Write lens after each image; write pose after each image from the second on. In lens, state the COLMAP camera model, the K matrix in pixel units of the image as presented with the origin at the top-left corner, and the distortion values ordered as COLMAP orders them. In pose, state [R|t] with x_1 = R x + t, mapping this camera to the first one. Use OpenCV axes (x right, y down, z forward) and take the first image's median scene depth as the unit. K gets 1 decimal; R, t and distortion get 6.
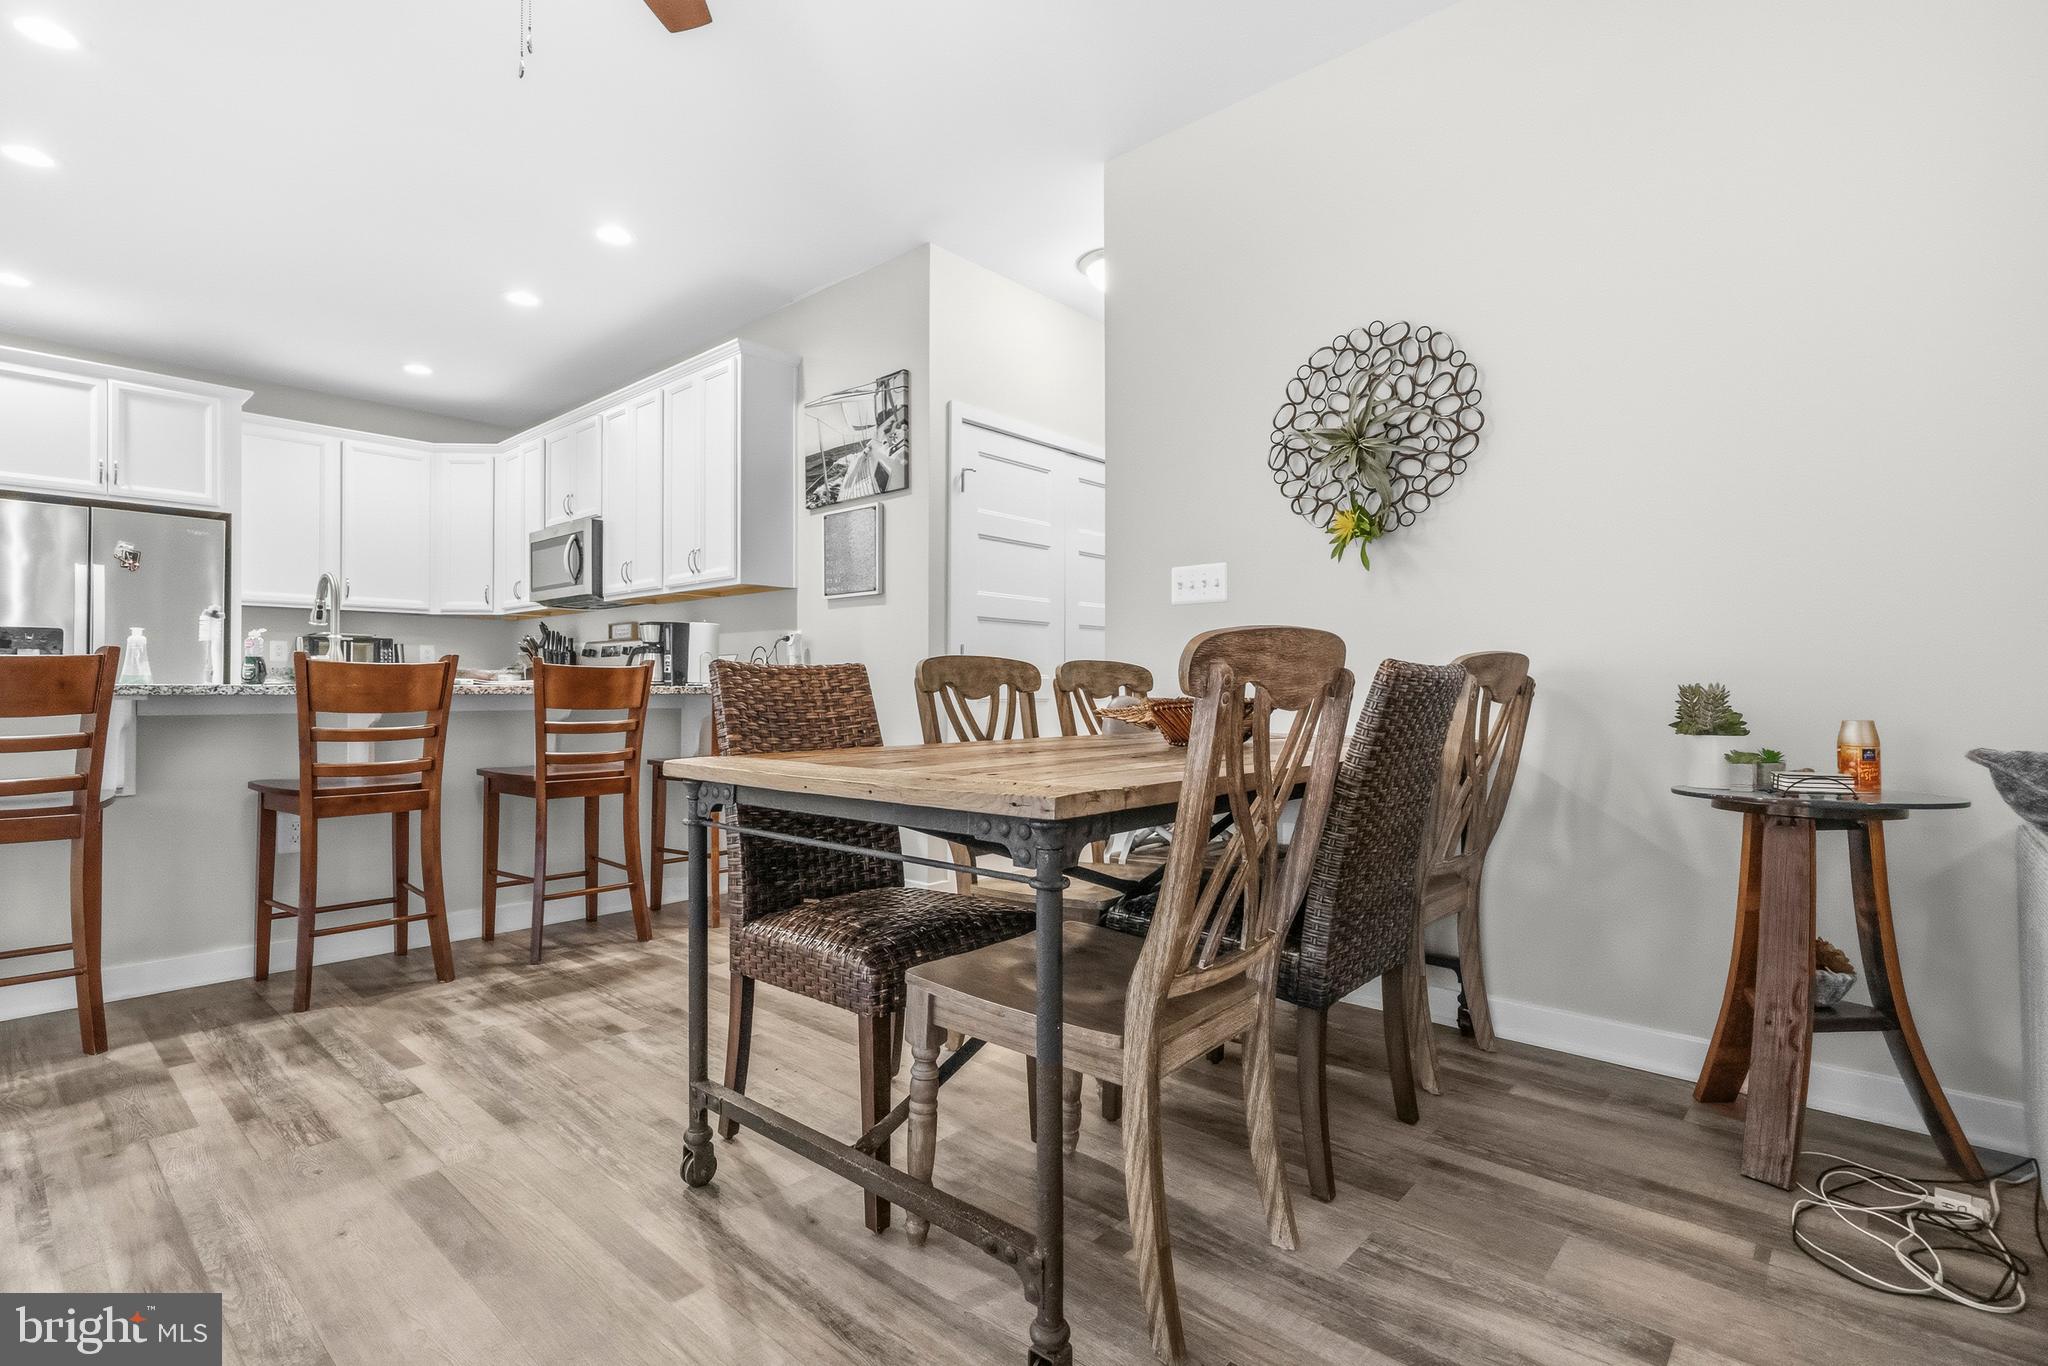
lens RADIAL K [[958.8, 0, 1024.0], [0, 958.8, 683.0], [0, 0, 1]] dist [-0.003153, -0.000208]
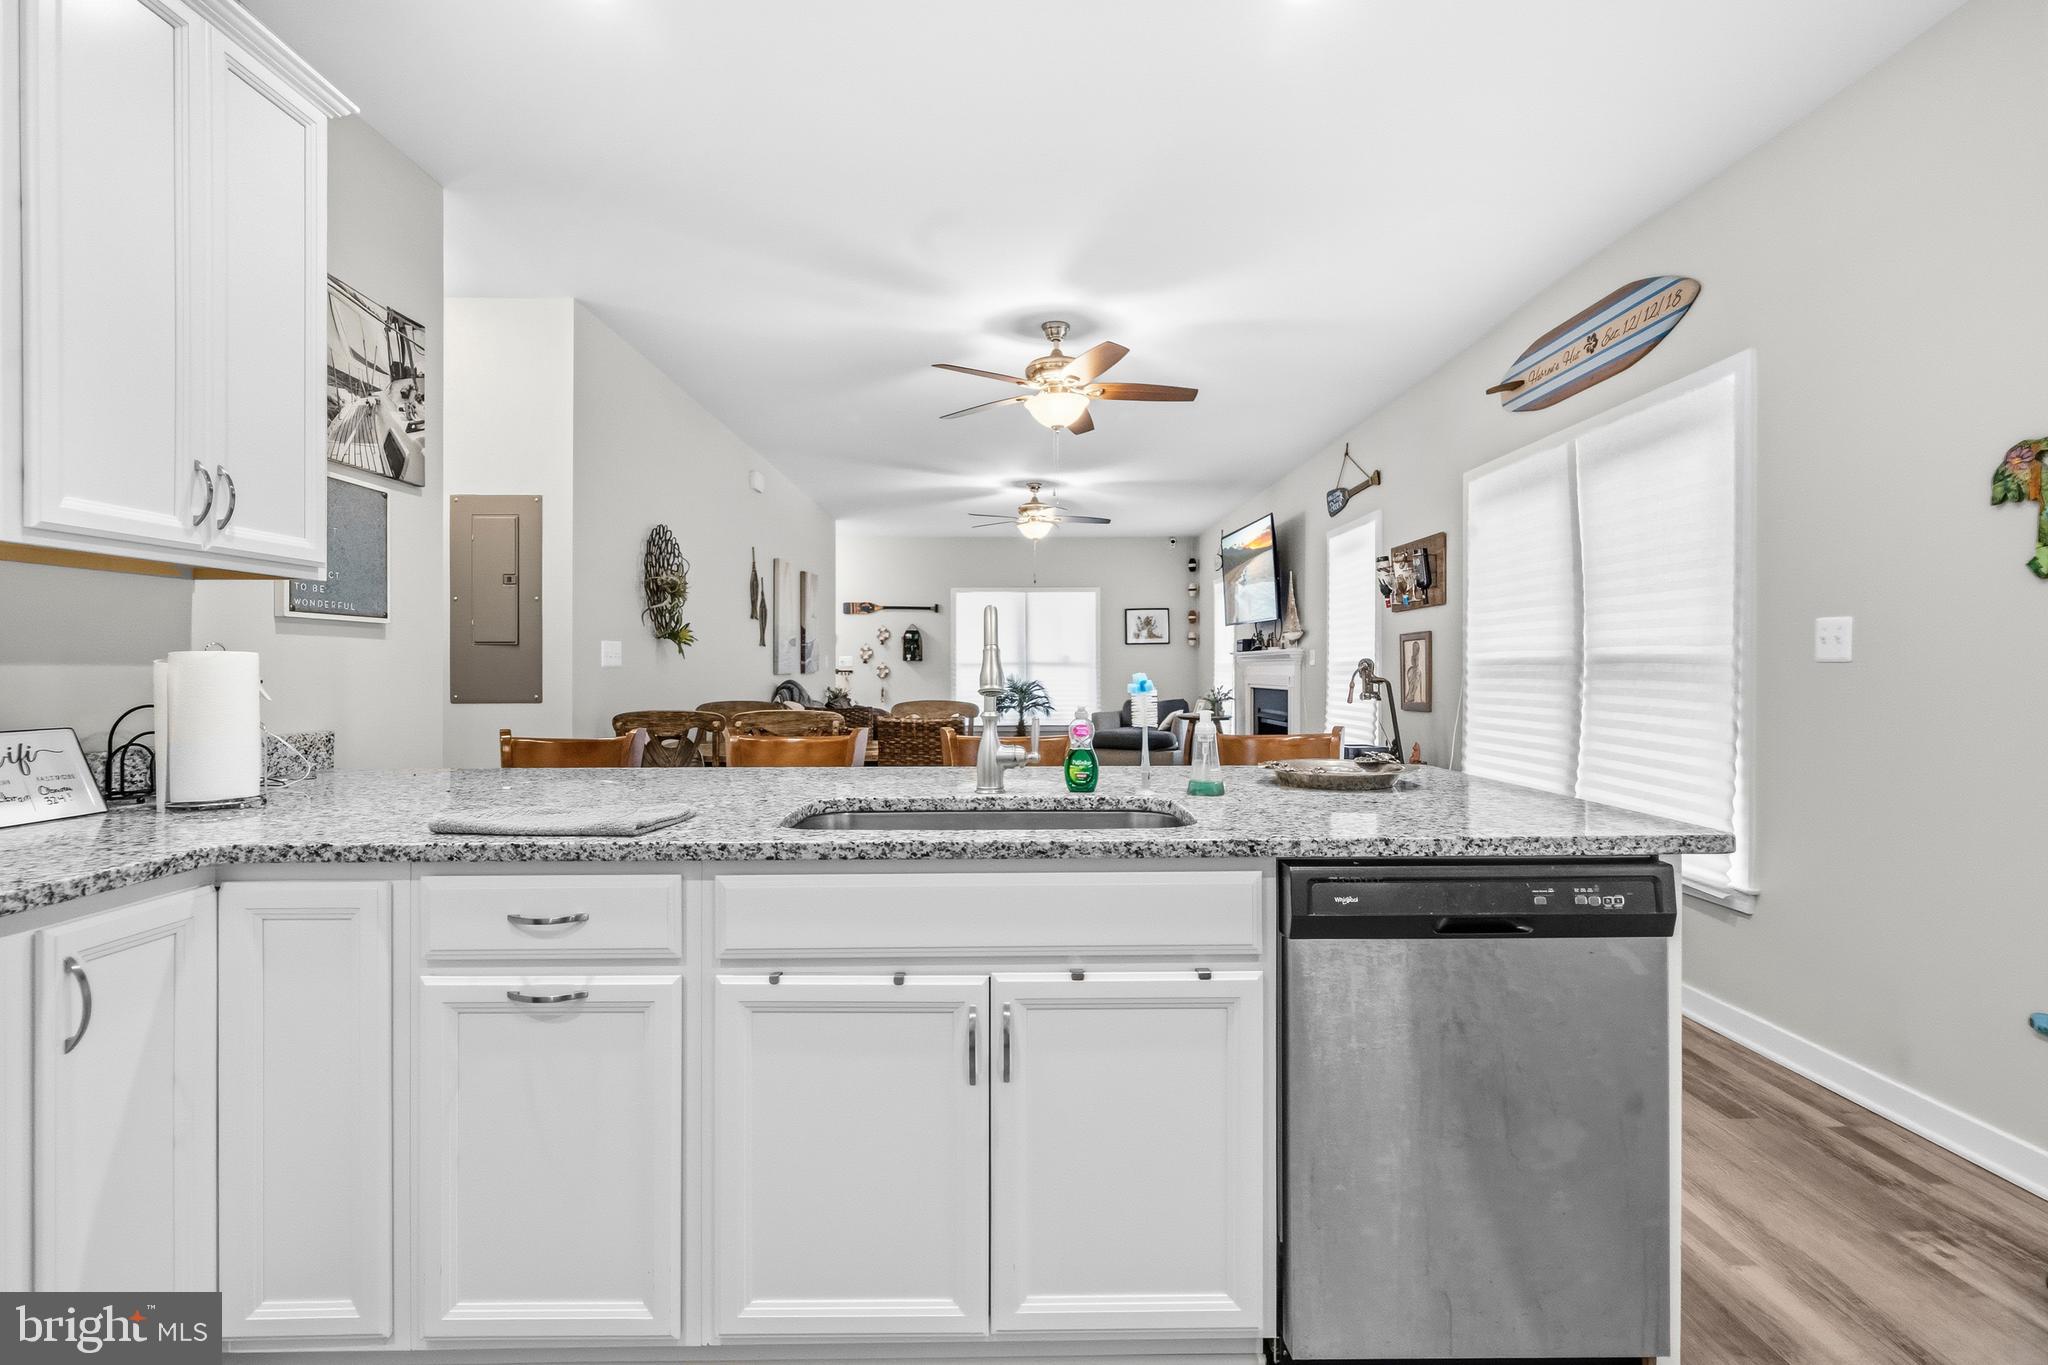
lens RADIAL K [[929.6, 0, 1014.5], [0, 929.6, 669.3], [0, 0, 1]] dist [0.001816, 0.000375]
pose [[-0.669377, -0.001652, 0.742921, -0.932352], [-0.002859, 0.999996, -0.000353, -0.061091], [-0.742917, -0.002361, -0.669379, 1.101216]]
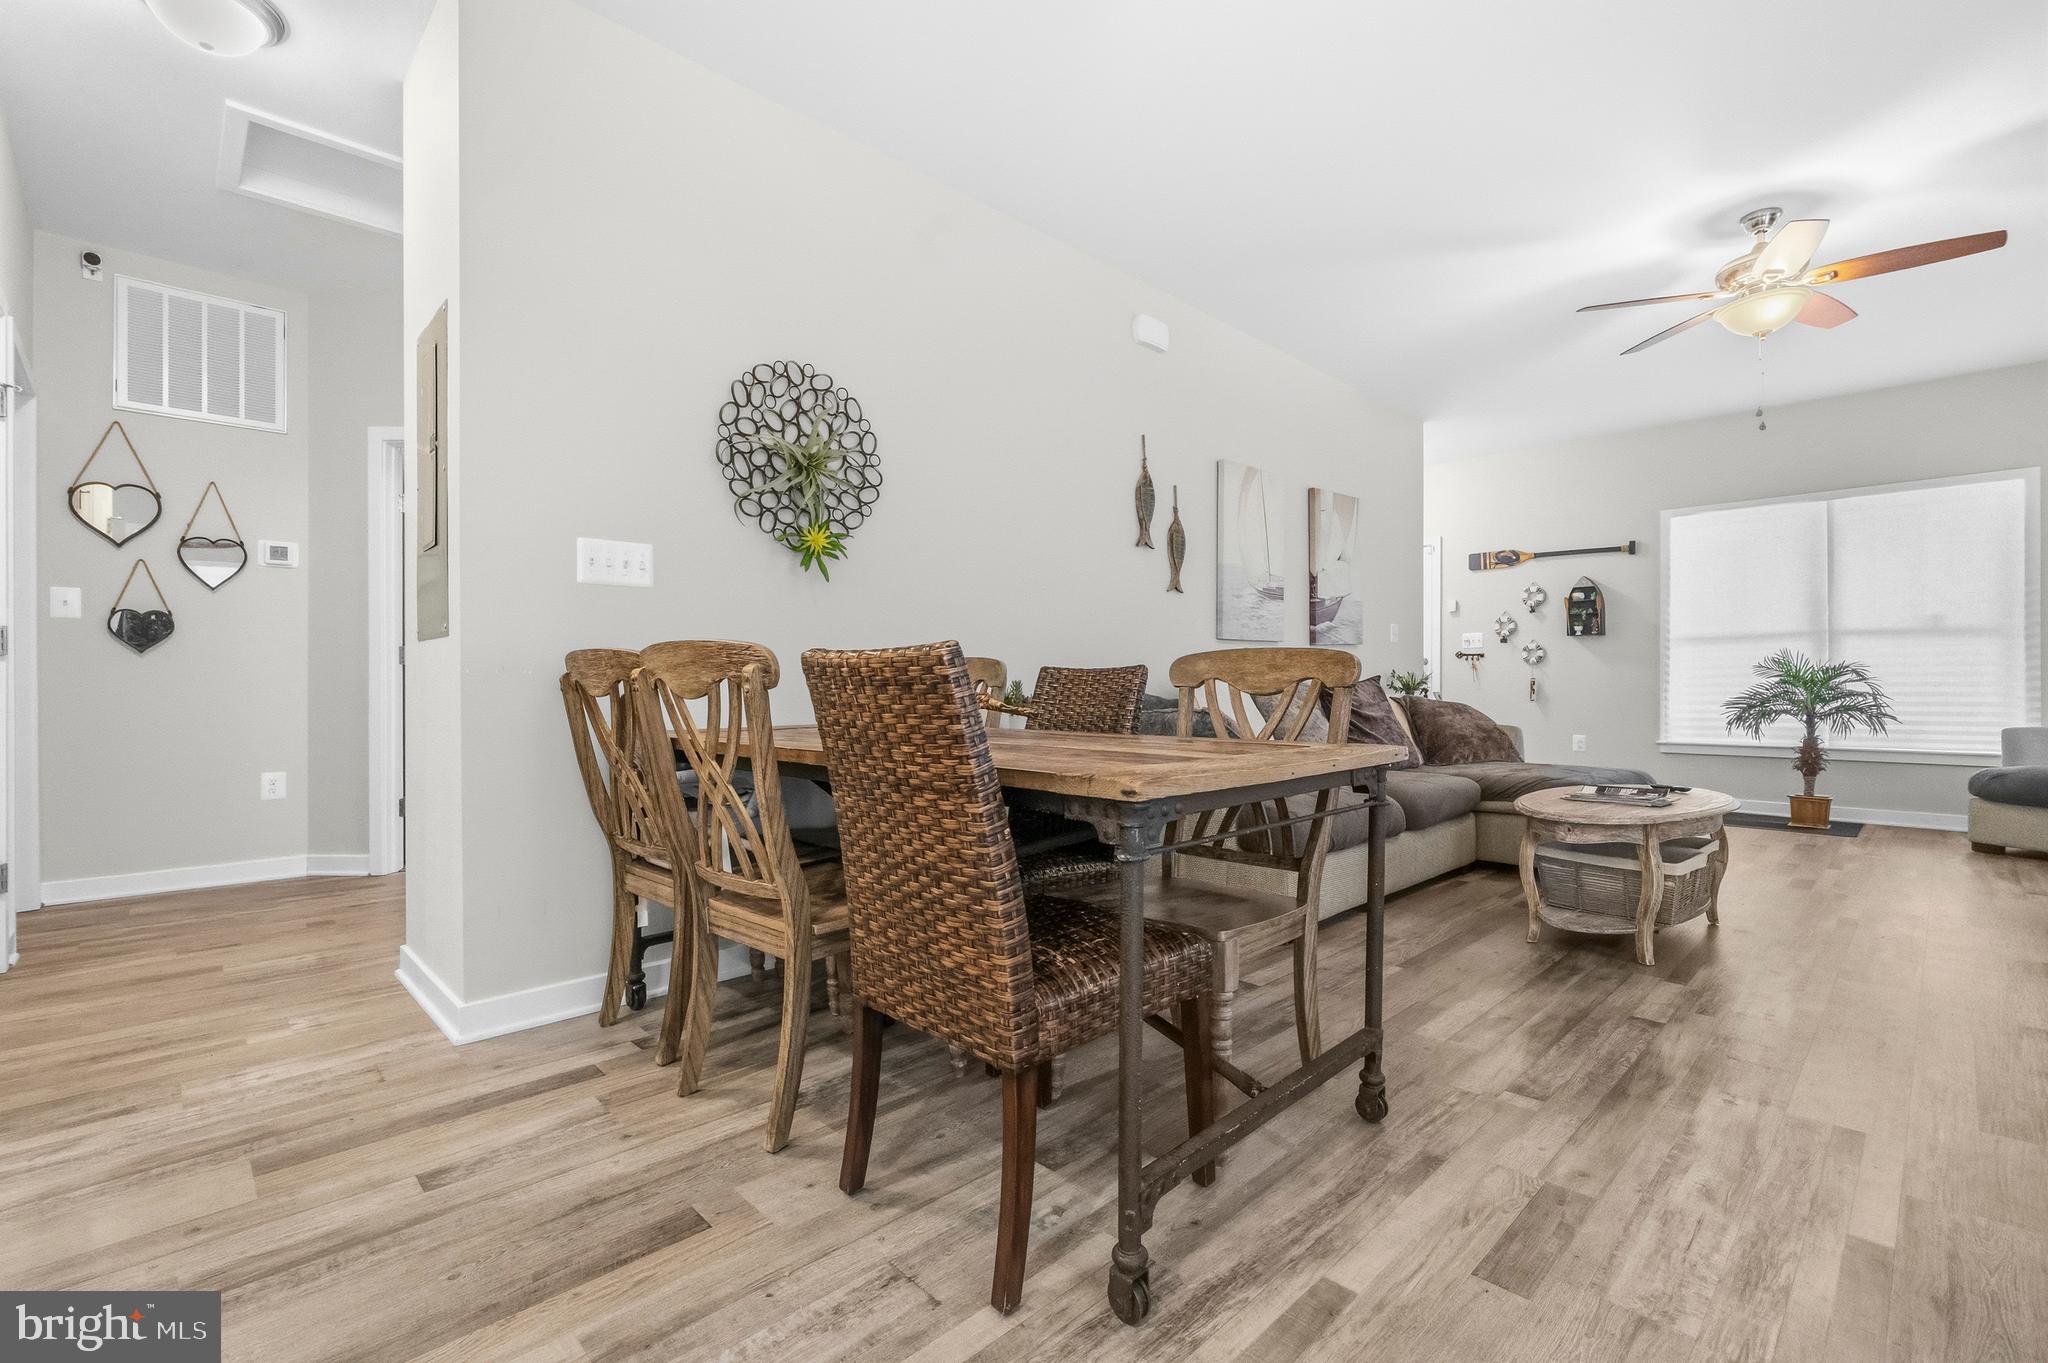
lens RADIAL K [[900.3, 0, 1014.5], [0, 900.3, 689.0], [0, 0, 1]] dist [-0.001421, 0.000219]
pose [[0.077570, -0.007184, 0.996961, -0.445131], [-0.003901, 0.999964, 0.007509, 0.001981], [-0.996979, -0.004471, 0.077539, 0.429503]]
